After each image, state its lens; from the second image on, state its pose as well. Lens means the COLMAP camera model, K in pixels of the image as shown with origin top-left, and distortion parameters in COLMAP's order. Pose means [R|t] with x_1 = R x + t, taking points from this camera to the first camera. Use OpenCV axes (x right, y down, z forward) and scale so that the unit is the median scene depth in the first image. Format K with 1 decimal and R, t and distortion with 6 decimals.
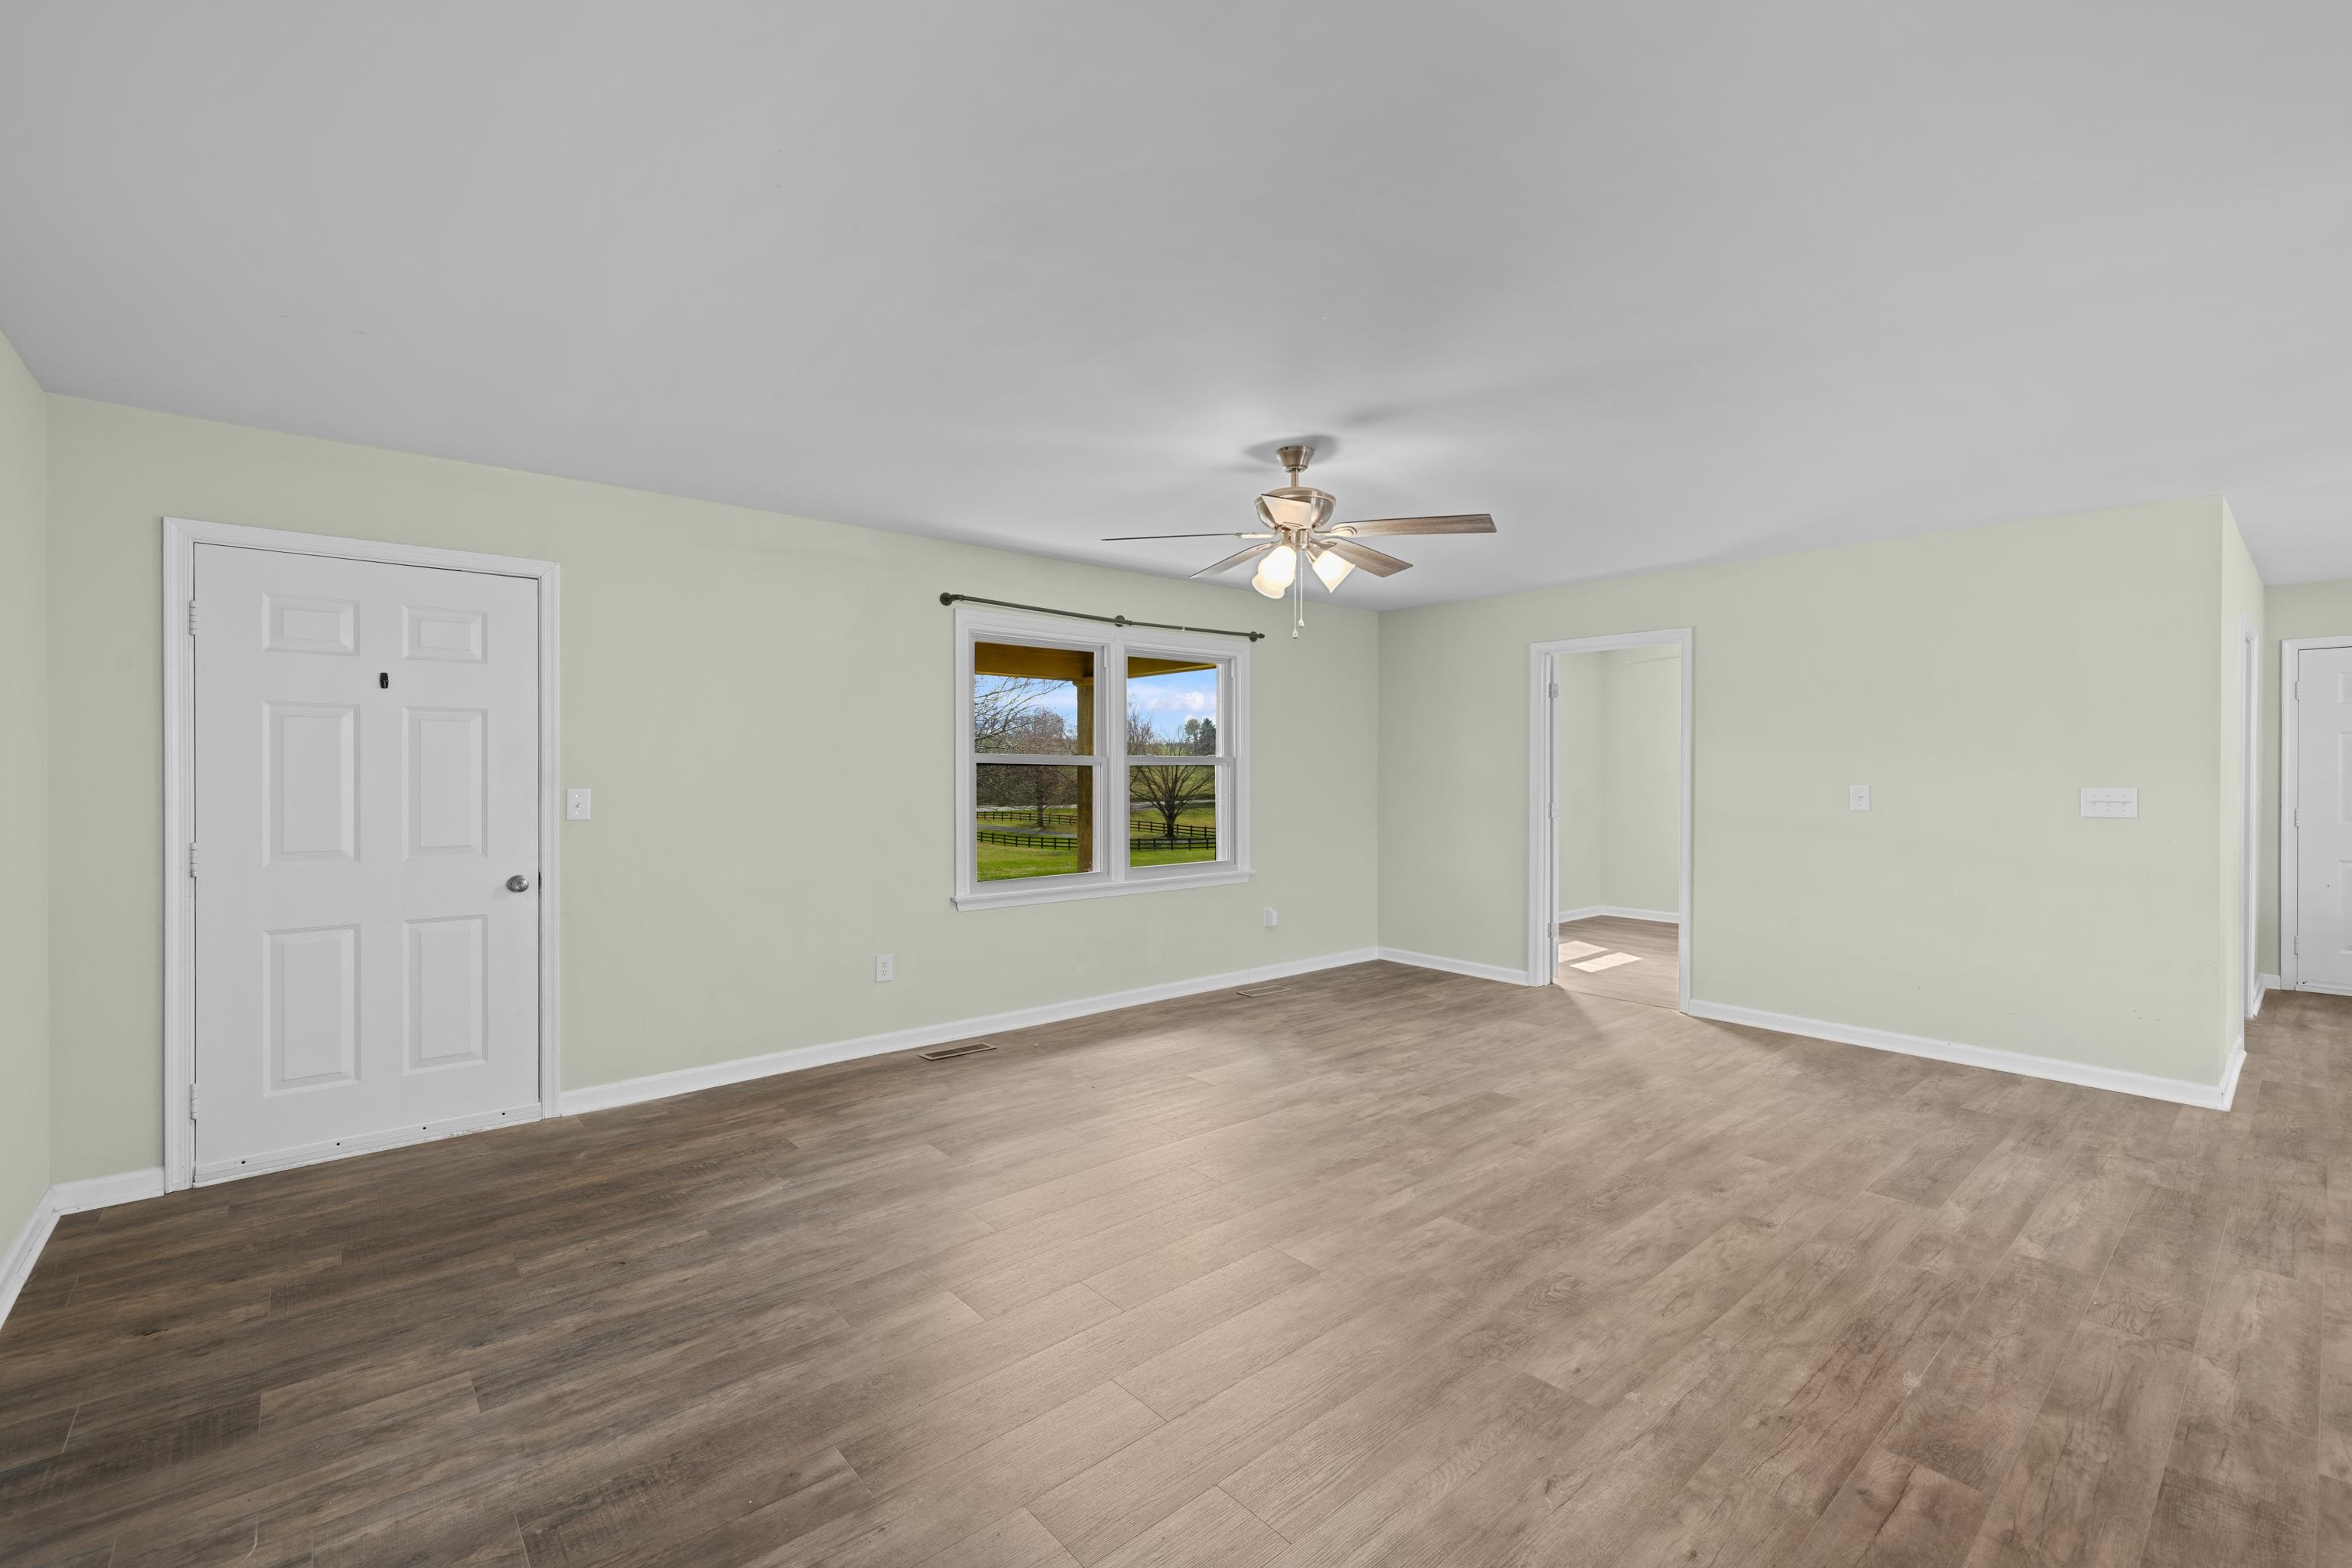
lens RADIAL K [[1003.8, 0, 1181.2], [0, 1003.8, 776.0], [0, 0, 1]] dist [-0.001237, -0.000129]
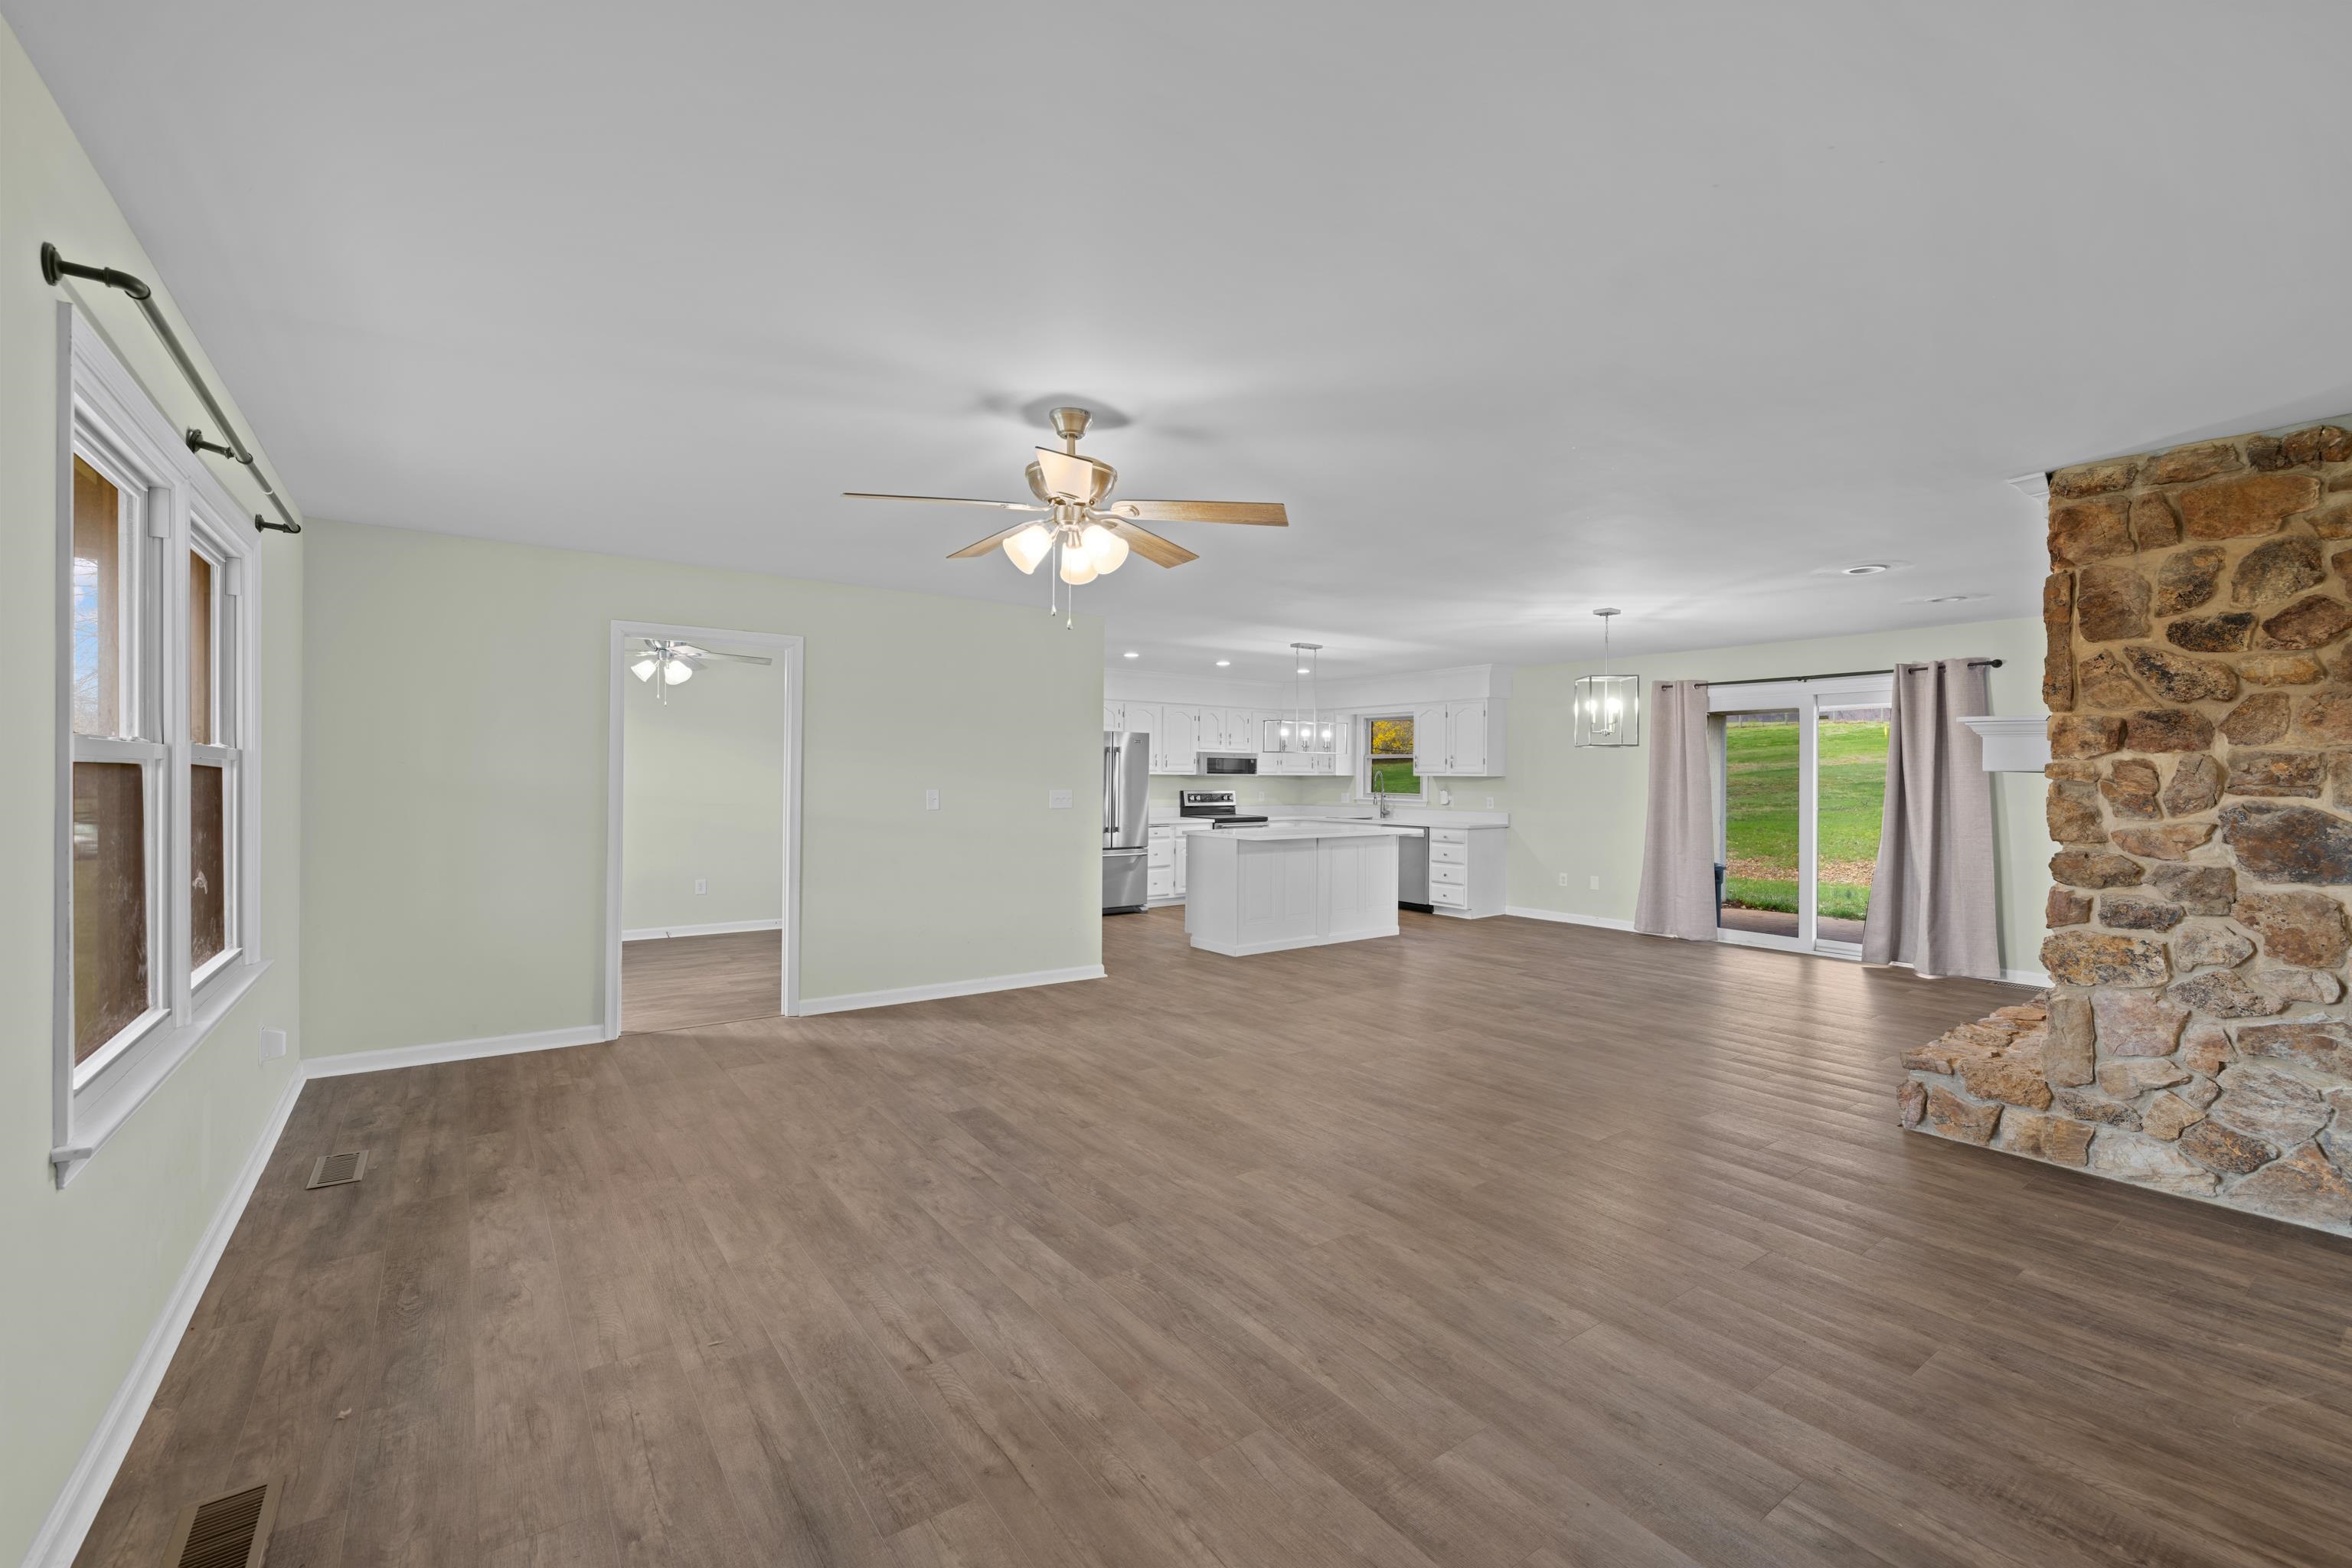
lens RADIAL K [[1003.8, 0, 1181.2], [0, 1003.8, 776.0], [0, 0, 1]] dist [-0.001237, -0.000129]
pose [[0.084395, 0.001382, 0.996431, -0.818181], [-0.001817, 0.999998, -0.001233, -0.009686], [-0.996431, -0.001707, 0.084397, 0.906544]]
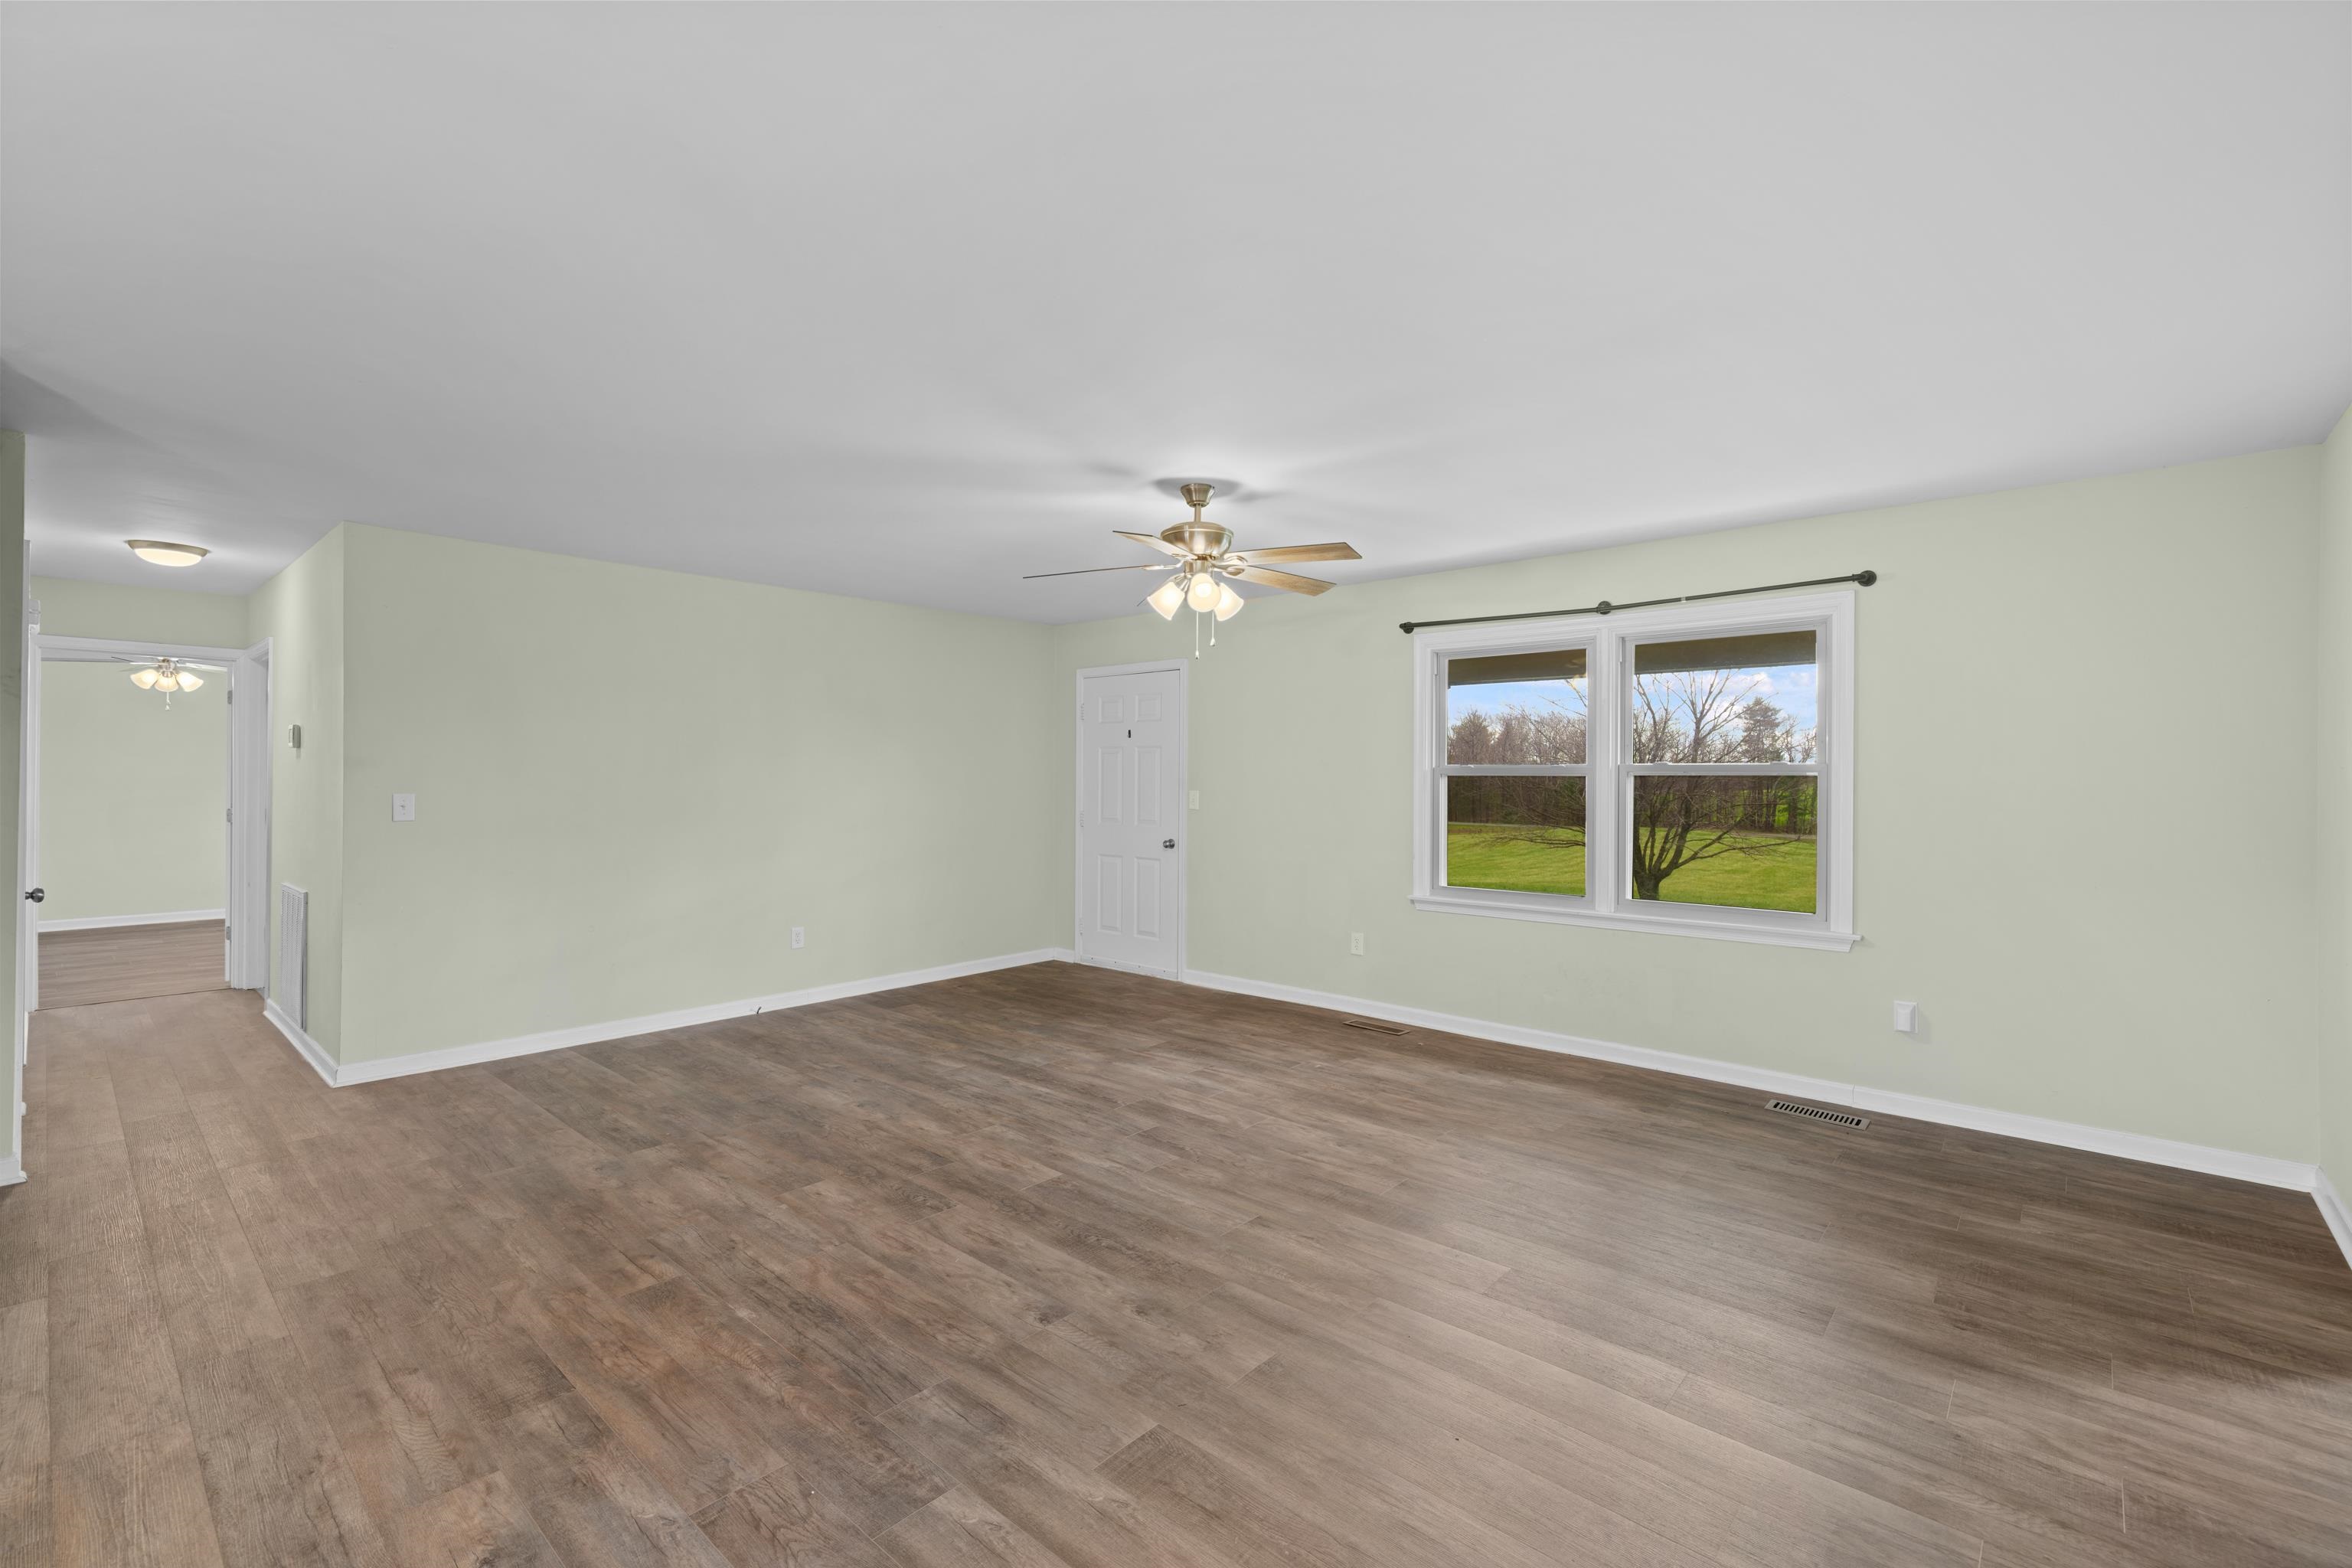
lens RADIAL K [[1039.7, 0, 1176.0], [0, 1039.7, 784.0], [0, 0, 1]] dist [0.002991, 0.000063]
pose [[0.117989, 0.005505, -0.993000, 1.350081], [-0.011122, 0.999929, 0.004222, -0.006713], [0.992953, 0.010546, 0.118042, 0.923962]]
